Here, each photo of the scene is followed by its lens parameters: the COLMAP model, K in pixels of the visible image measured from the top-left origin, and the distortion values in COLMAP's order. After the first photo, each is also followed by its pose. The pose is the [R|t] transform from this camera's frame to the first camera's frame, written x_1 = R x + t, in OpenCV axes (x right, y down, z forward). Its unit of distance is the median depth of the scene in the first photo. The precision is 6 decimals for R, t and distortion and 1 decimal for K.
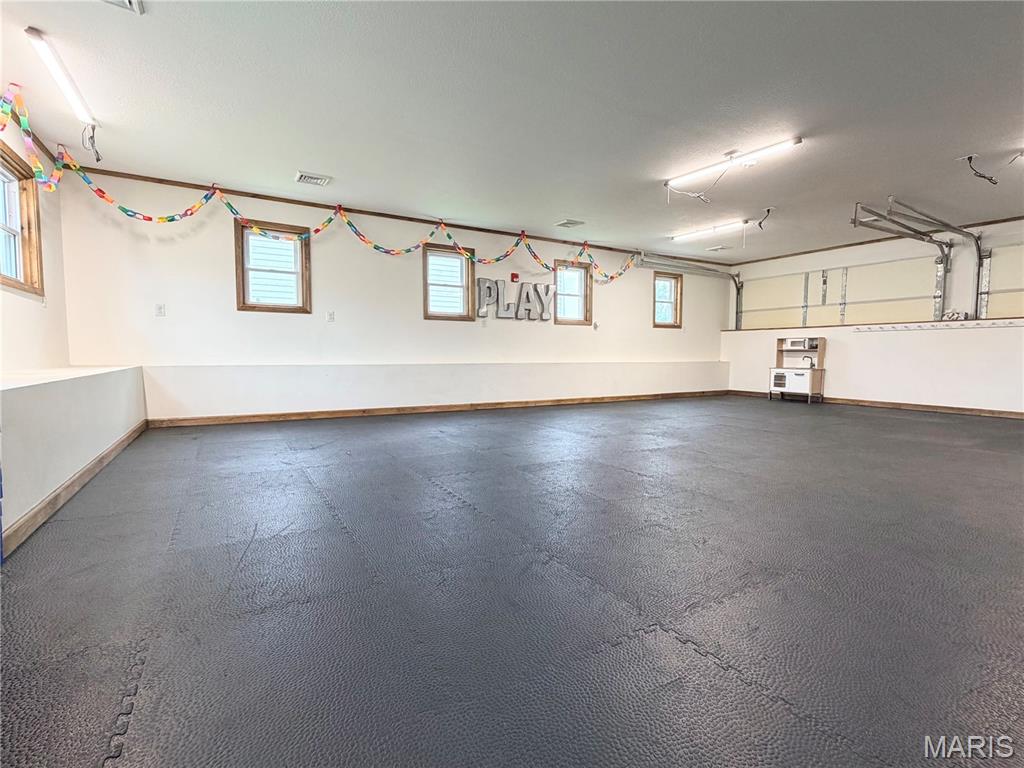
lens RADIAL K [[486.8, 0, 517.2], [0, 486.8, 377.5], [0, 0, 1]] dist [0.009406, -0.000121]
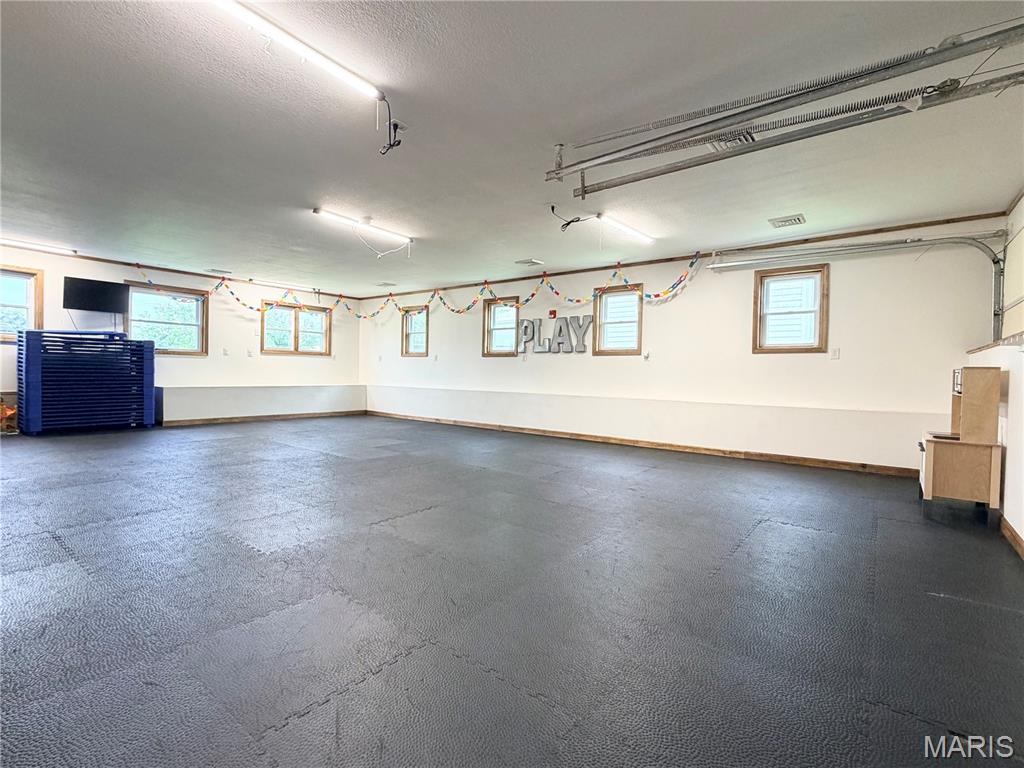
lens RADIAL K [[486.8, 0, 516.6], [0, 486.8, 389.4], [0, 0, 1]] dist [0.009406, -0.000121]
pose [[0.371449, 0.019532, -0.928248, 0.952410], [-0.080320, 0.996707, -0.011169, -0.022106], [0.924973, 0.078706, 0.371794, 0.537477]]
